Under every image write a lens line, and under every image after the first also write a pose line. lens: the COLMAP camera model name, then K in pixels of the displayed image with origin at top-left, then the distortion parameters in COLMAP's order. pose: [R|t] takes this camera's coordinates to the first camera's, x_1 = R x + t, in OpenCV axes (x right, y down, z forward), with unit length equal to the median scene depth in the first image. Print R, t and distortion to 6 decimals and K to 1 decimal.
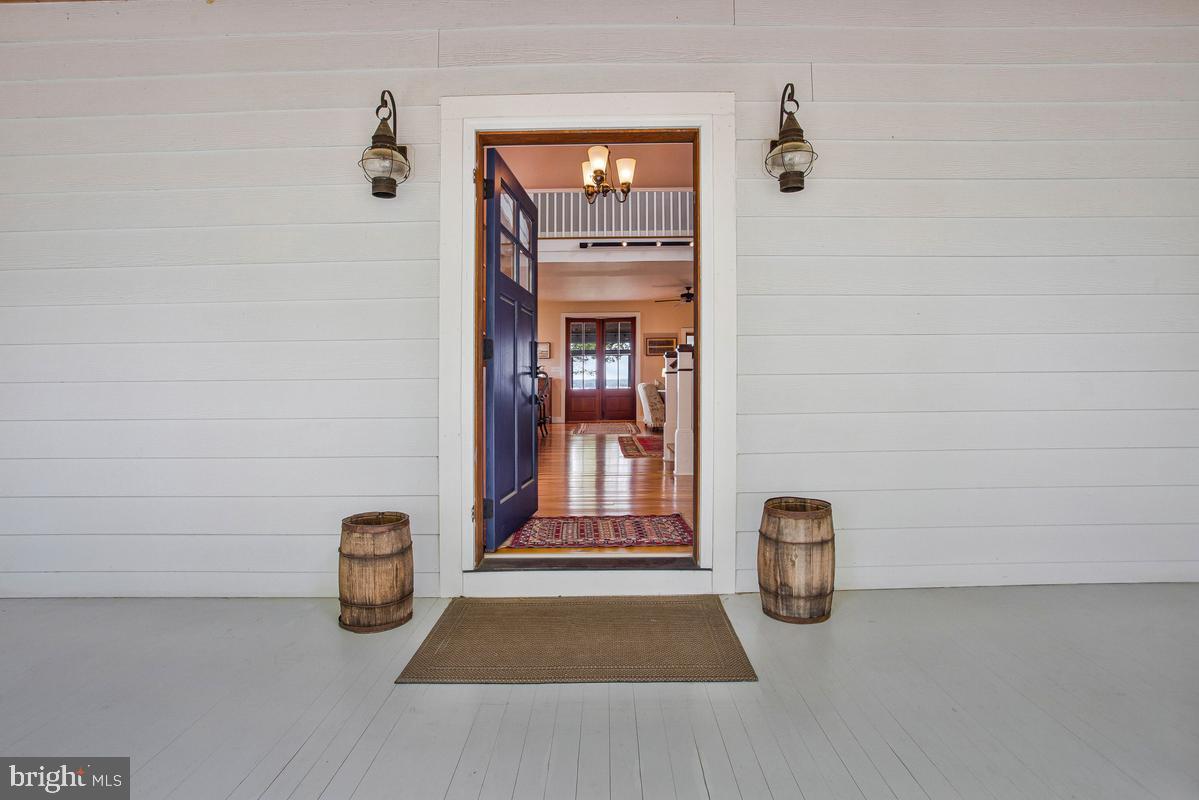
lens RADIAL K [[586.0, 0, 596.9], [0, 586.0, 399.4], [0, 0, 1]] dist [-0.053899, 0.000939]
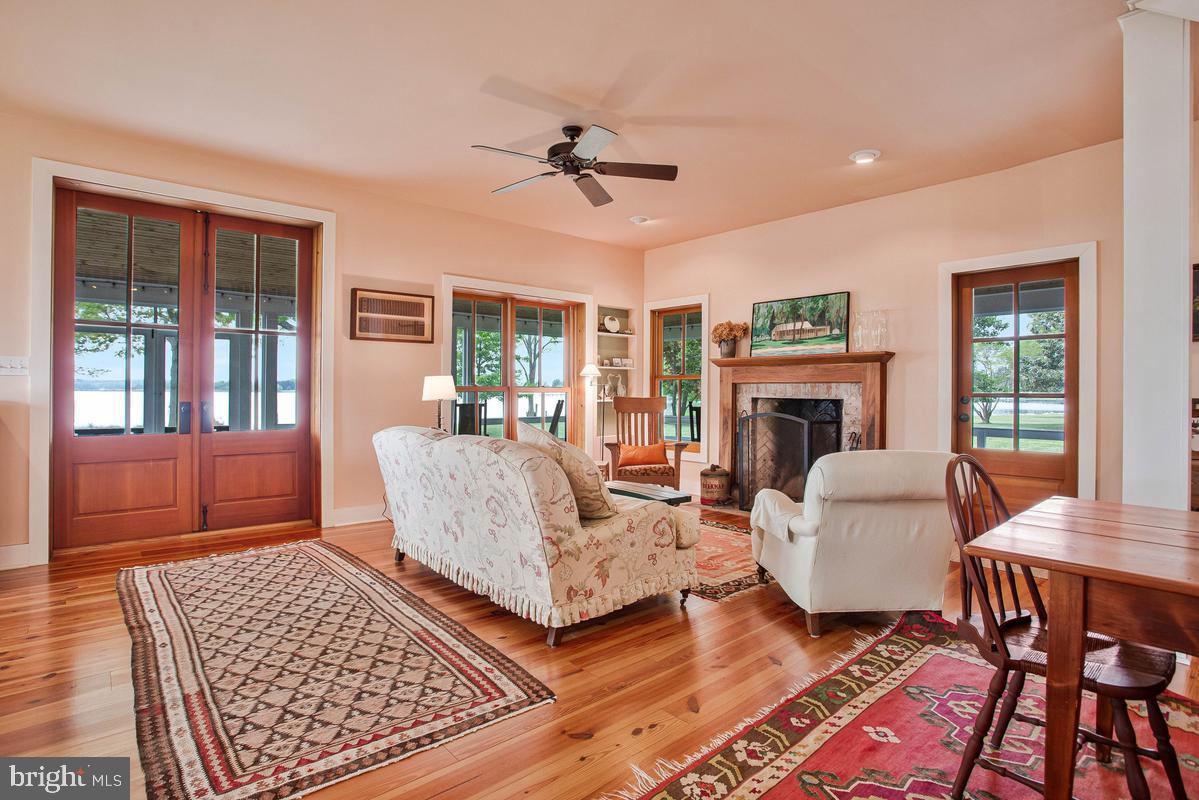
lens RADIAL K [[588.4, 0, 599.7], [0, 588.4, 393.1], [0, 0, 1]] dist [-0.037401, 0.001350]
pose [[0.749340, 0.007136, 0.662147, -0.041878], [0.005209, 0.999847, -0.016669, -0.037870], [-0.662164, 0.015940, 0.749189, 0.702117]]
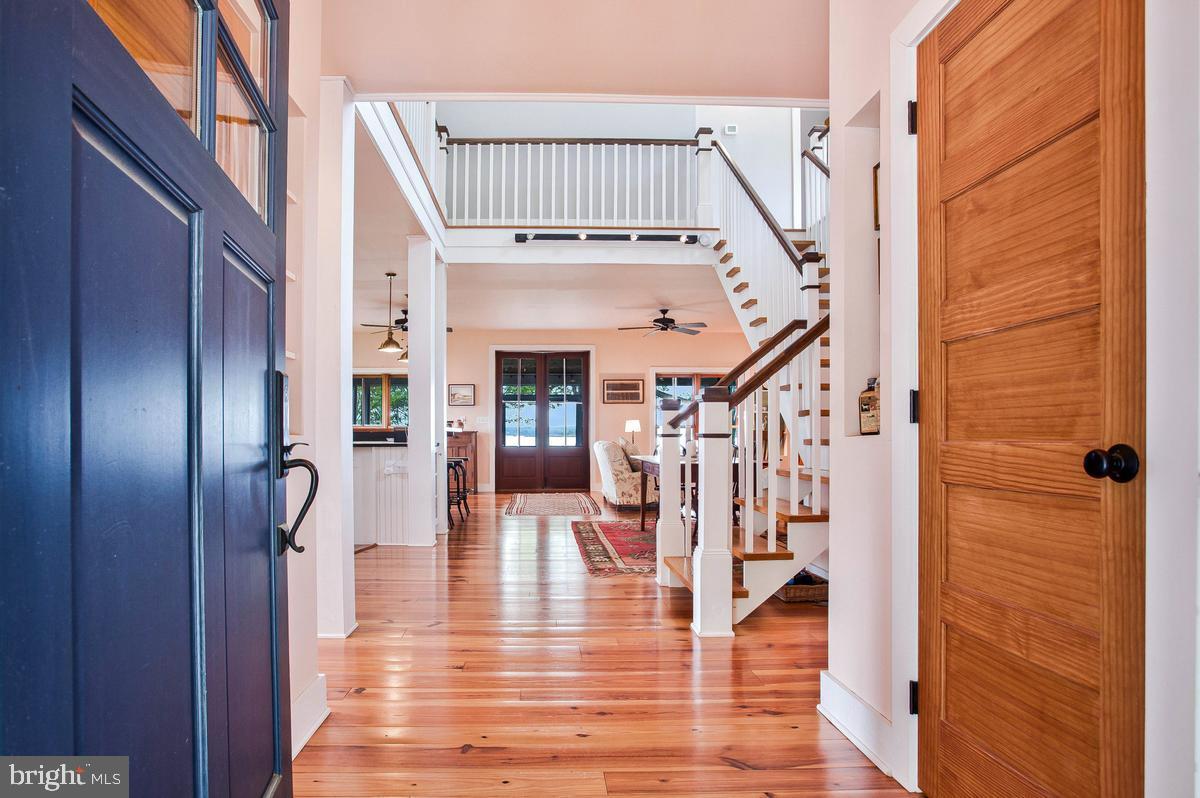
lens RADIAL K [[642.8, 0, 581.3], [0, 642.8, 433.4], [0, 0, 1]] dist [-0.035503, 0.000061]
pose [[0.997218, 0.001561, 0.074521, -0.006109], [0.000175, 0.999729, -0.023283, -0.018067], [-0.074537, 0.023231, 0.996948, 0.198556]]
